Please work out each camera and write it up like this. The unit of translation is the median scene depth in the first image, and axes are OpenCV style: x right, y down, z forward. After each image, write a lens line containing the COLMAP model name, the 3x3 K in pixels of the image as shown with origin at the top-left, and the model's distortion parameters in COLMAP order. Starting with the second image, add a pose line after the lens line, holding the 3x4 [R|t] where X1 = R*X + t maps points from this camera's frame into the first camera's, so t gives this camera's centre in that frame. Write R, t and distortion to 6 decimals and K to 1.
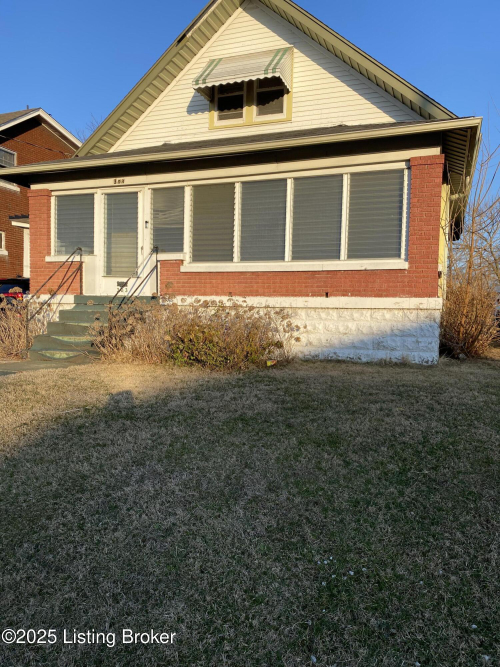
lens RADIAL K [[508.9, 0, 251.4], [0, 508.9, 331.4], [0, 0, 1]] dist [0.024620, -0.019297]
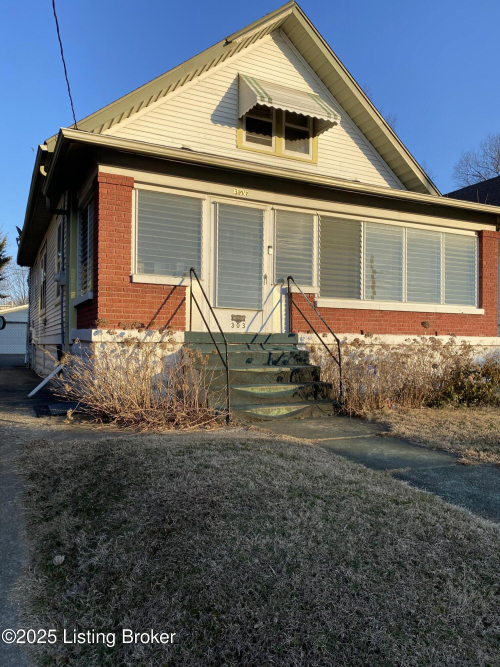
lens RADIAL K [[508.9, 0, 251.1], [0, 508.9, 335.9], [0, 0, 1]] dist [0.024620, -0.019297]
pose [[0.679545, -0.002309, 0.733630, -0.817672], [0.035445, 0.998931, -0.029688, -0.038892], [-0.732777, 0.046178, 0.678901, 0.430030]]
